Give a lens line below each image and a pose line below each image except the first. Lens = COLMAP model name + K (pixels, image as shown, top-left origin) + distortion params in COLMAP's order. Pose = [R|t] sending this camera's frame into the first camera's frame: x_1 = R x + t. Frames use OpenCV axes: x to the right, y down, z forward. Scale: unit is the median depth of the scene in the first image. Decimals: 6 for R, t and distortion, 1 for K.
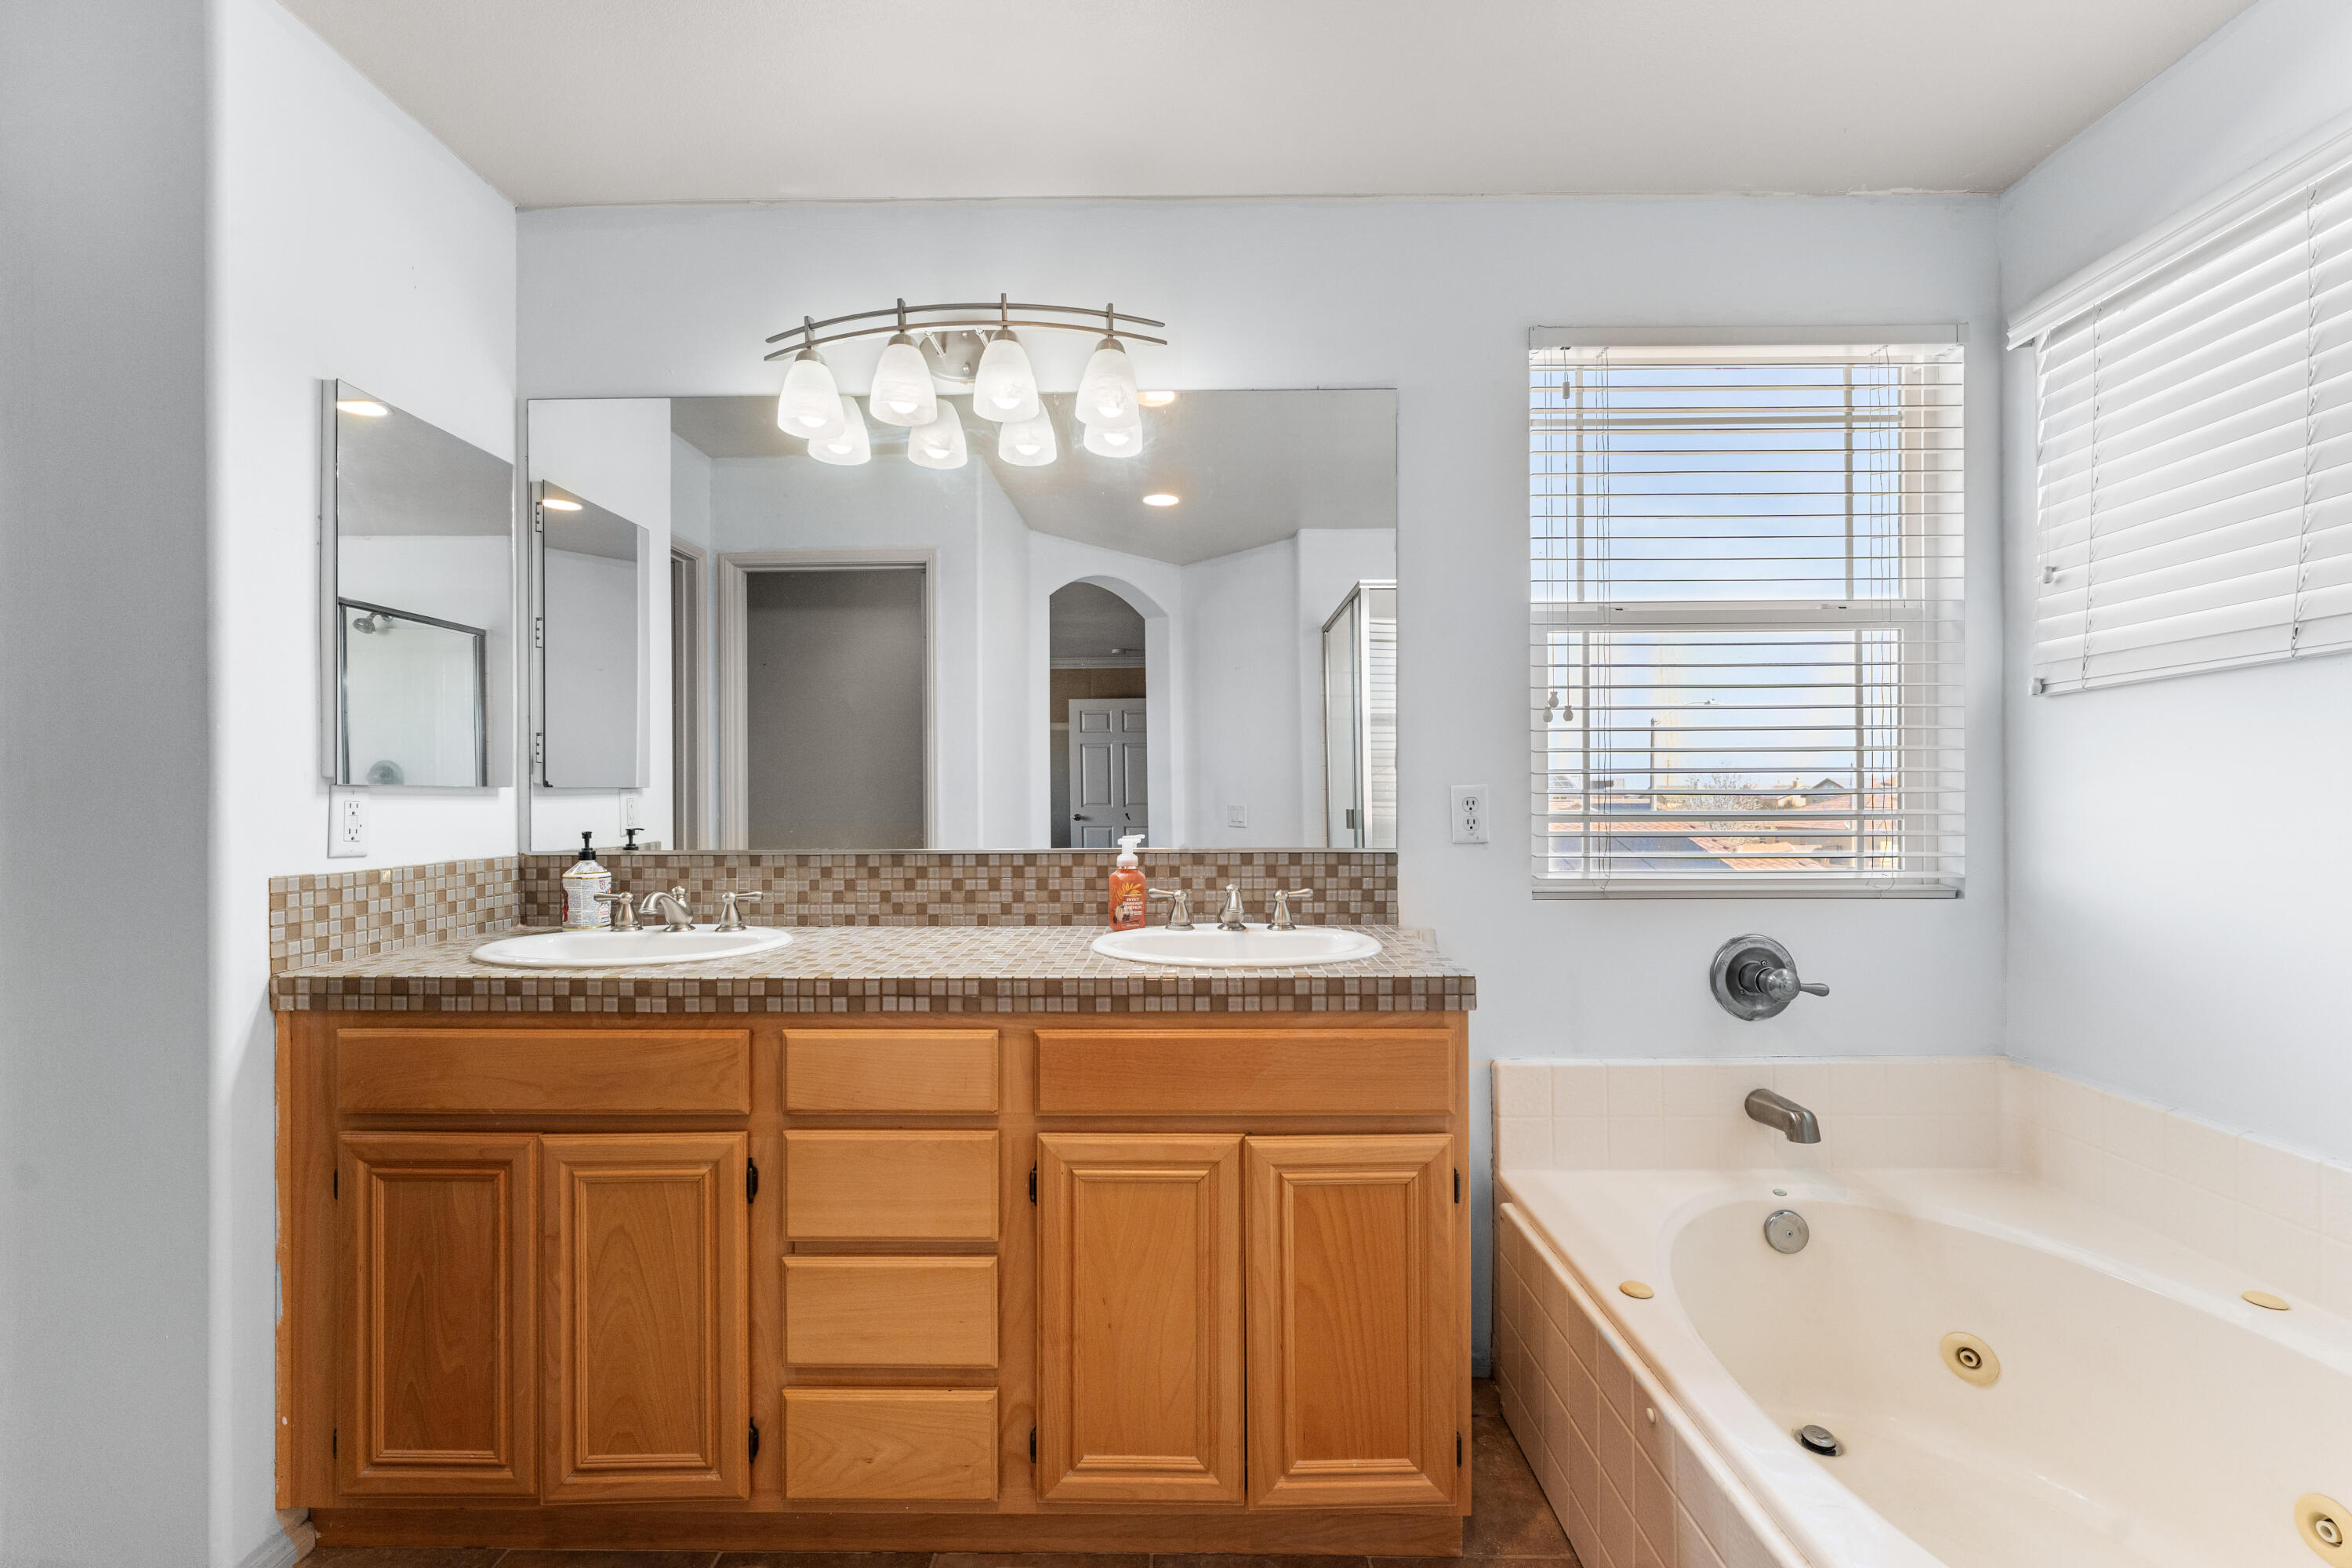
lens RADIAL K [[952.3, 0, 1169.1], [0, 952.3, 795.4], [0, 0, 1]] dist [0.000259, -0.000060]
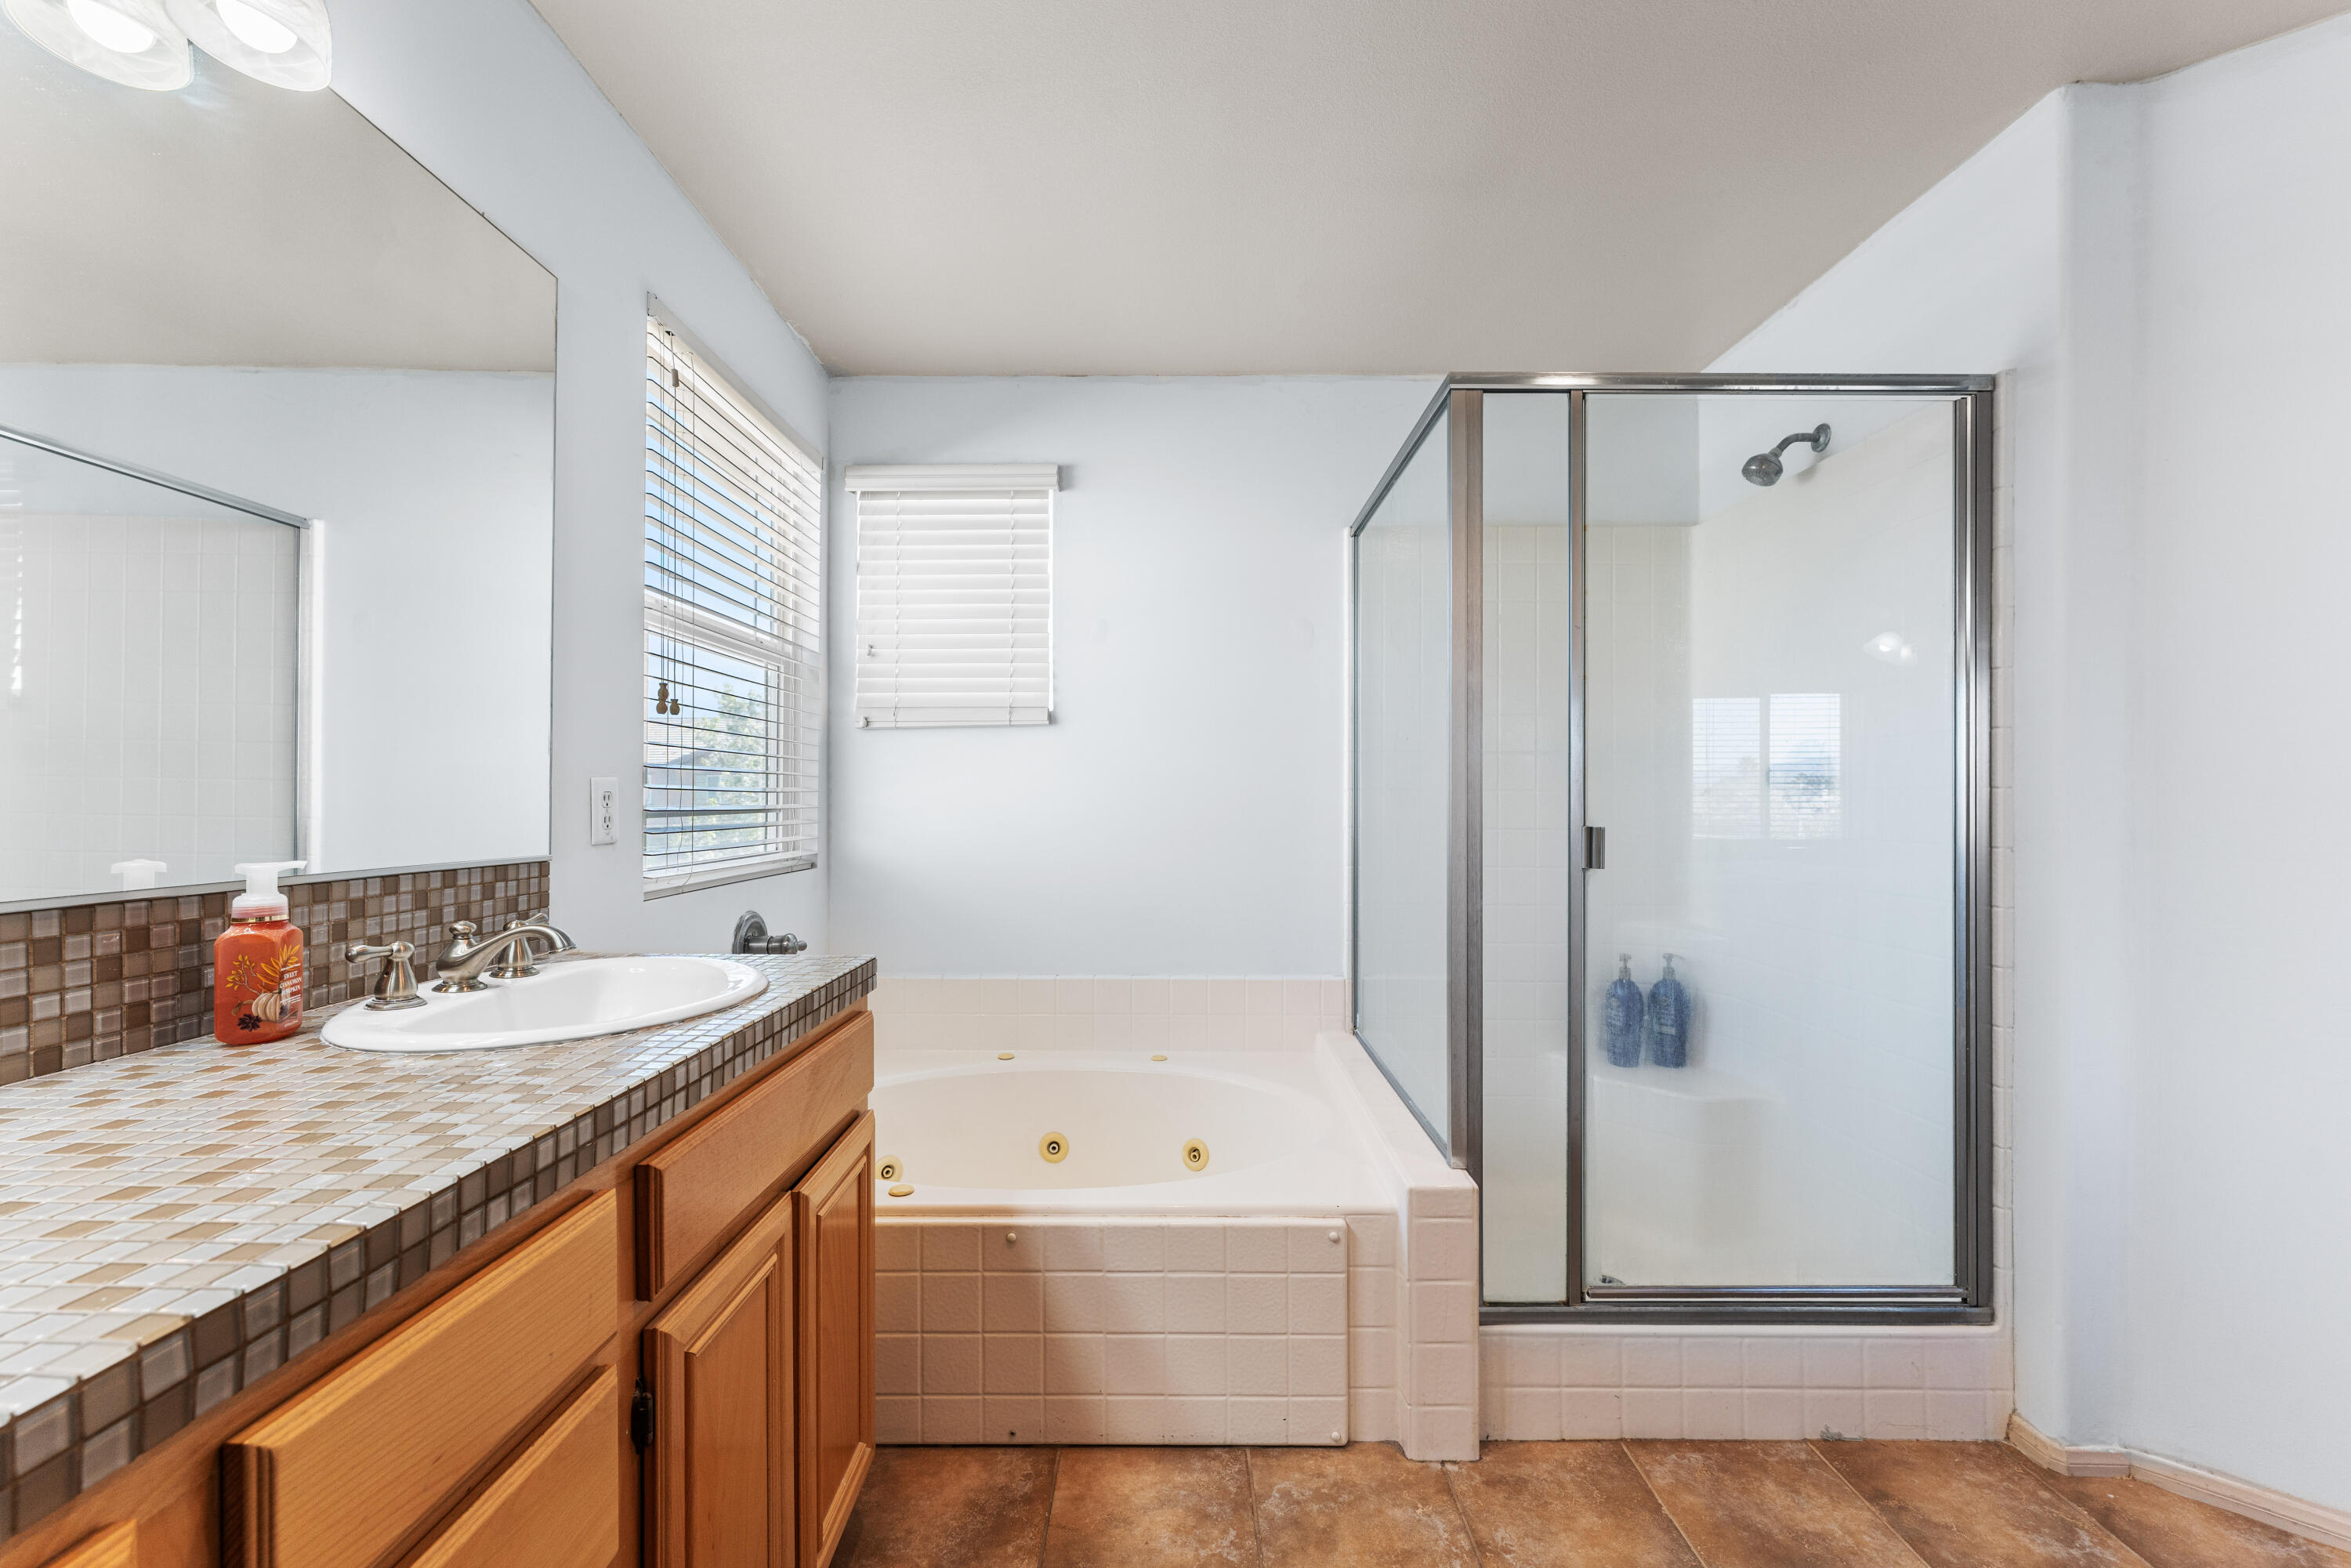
lens RADIAL K [[939.0, 0, 1170.1], [0, 939.0, 794.6], [0, 0, 1]] dist [-0.001531, 0.000084]
pose [[-0.003039, 0.007523, 0.999967, -0.543544], [-0.005450, 0.999957, -0.007539, 0.008580], [-0.999981, -0.005473, -0.002998, 0.484625]]
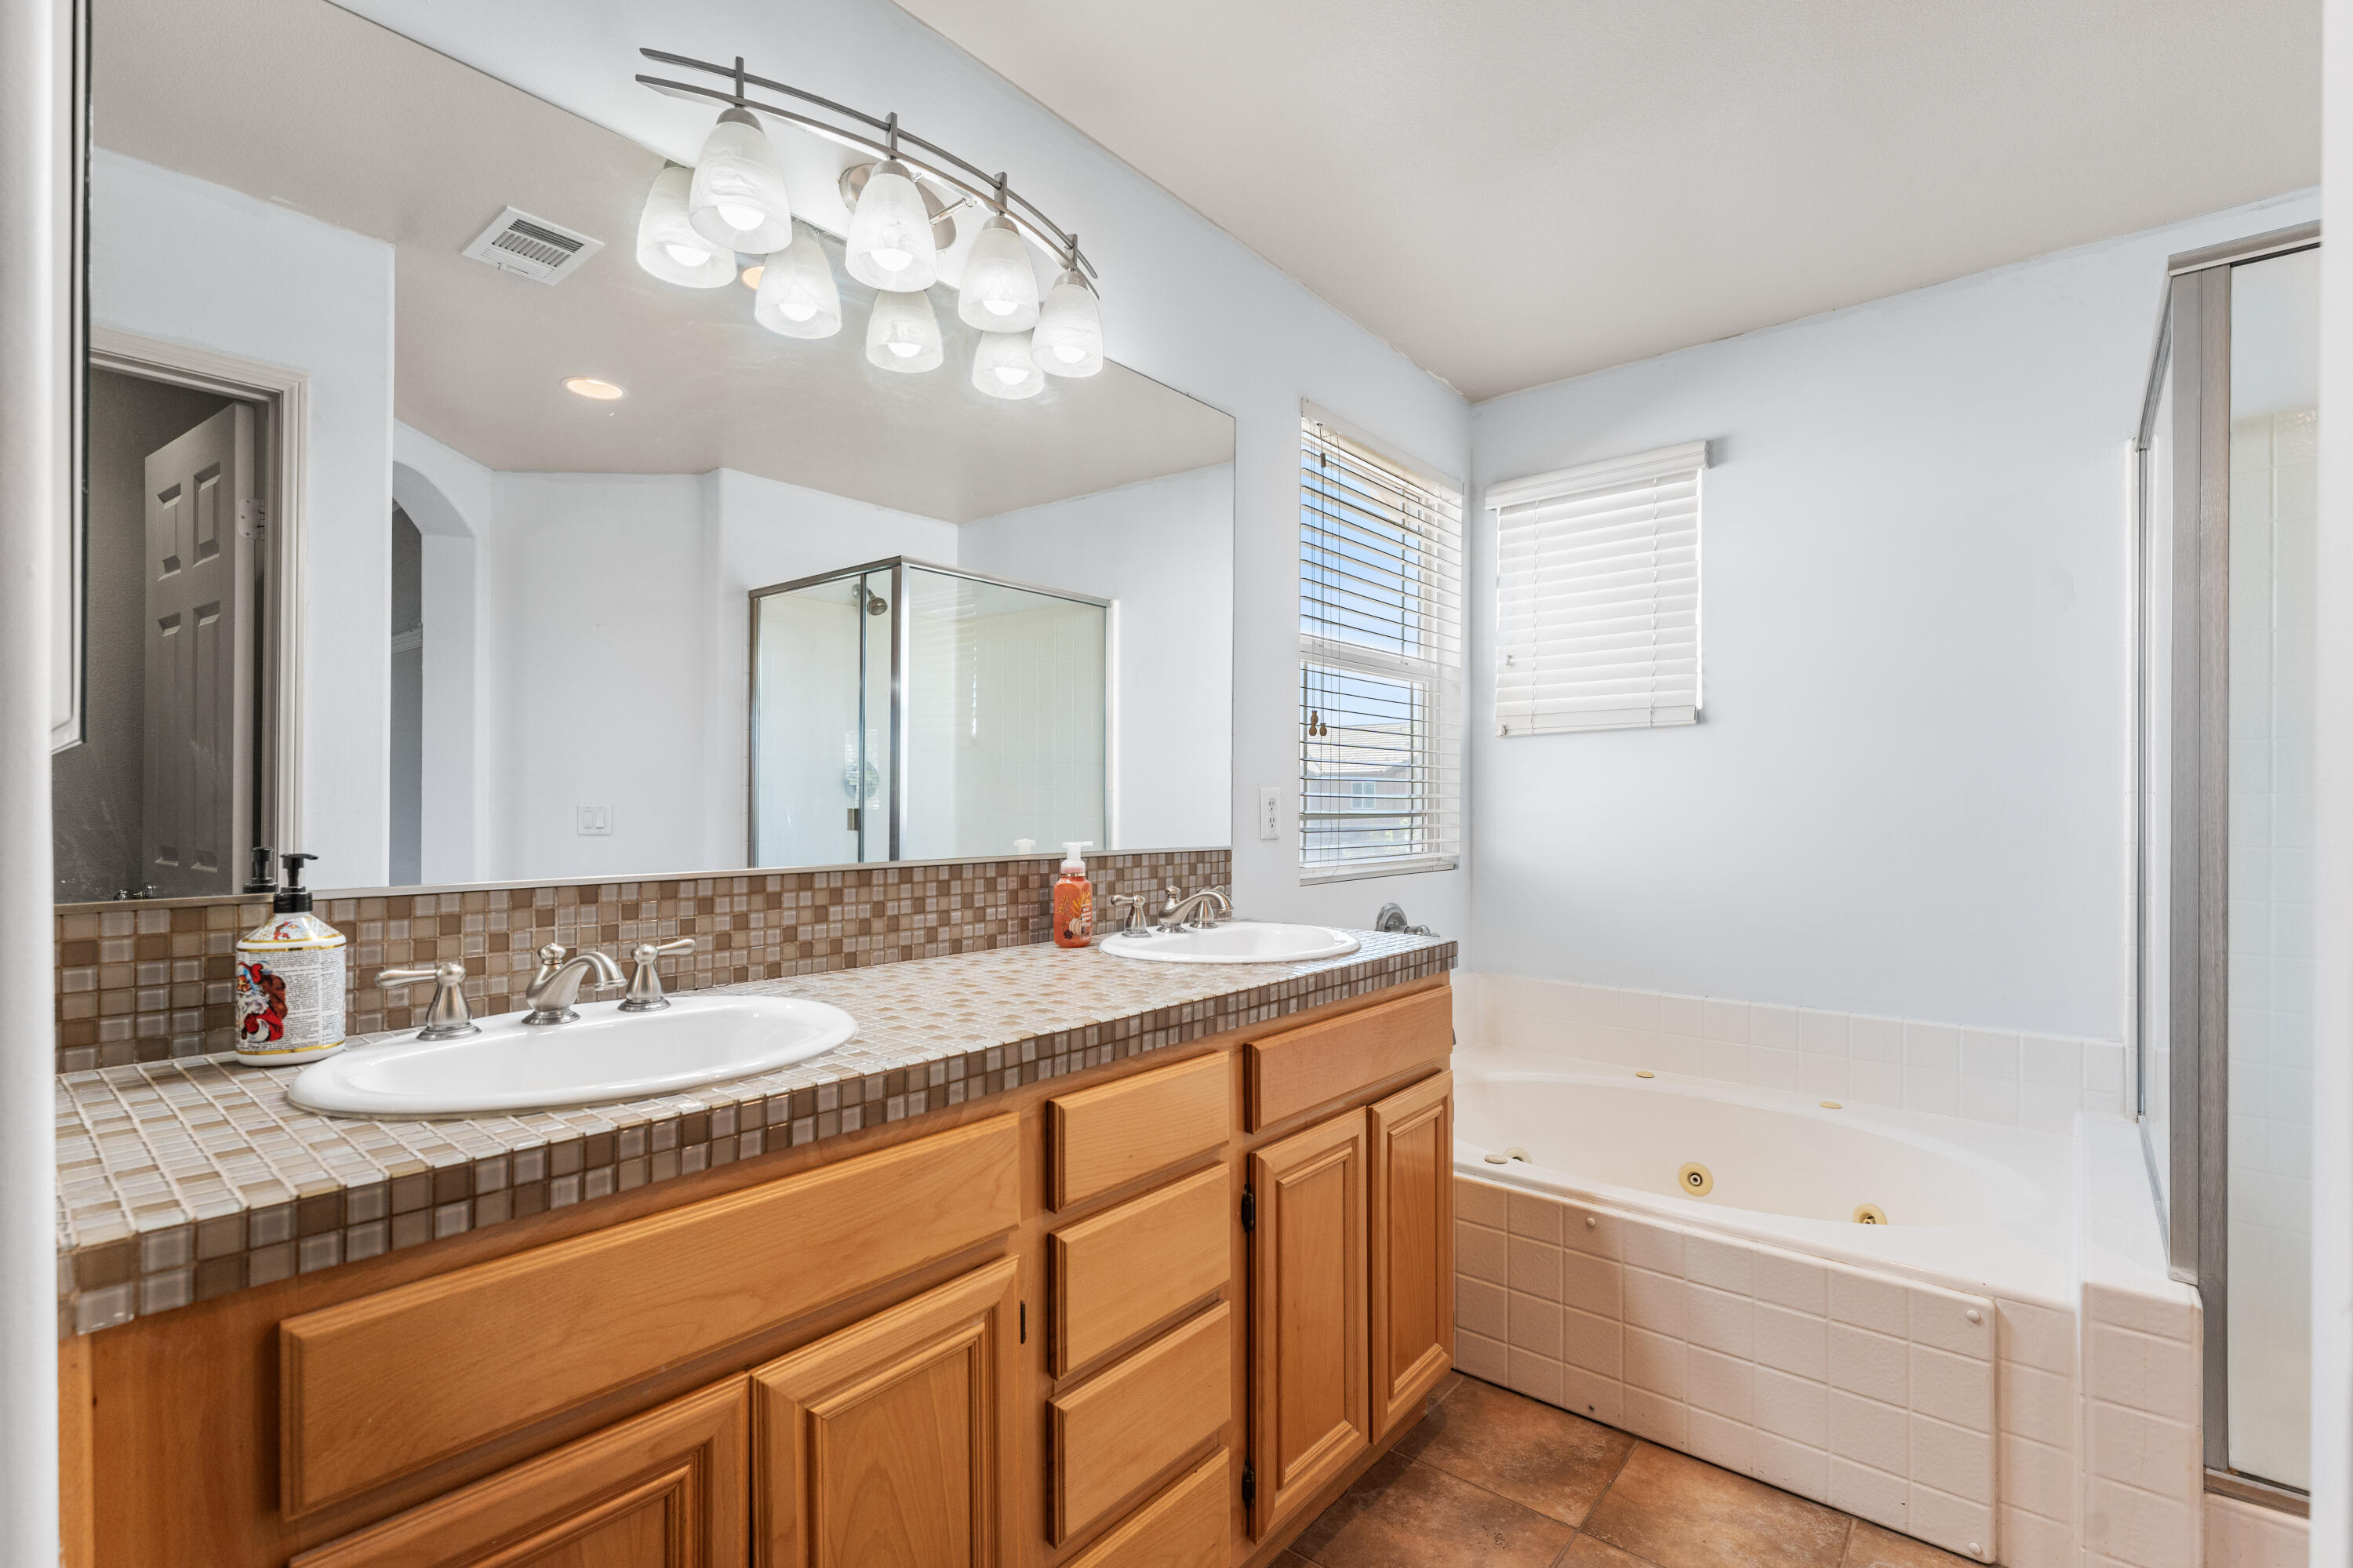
lens RADIAL K [[1049.5, 0, 1176.0], [0, 1049.5, 804.2], [0, 0, 1]] dist [-0.002473, -0.000241]
pose [[0.637766, 0.003606, 0.770222, -0.712307], [-0.006596, 0.999978, 0.000781, 0.008527], [-0.770202, -0.005579, 0.637775, 0.292492]]
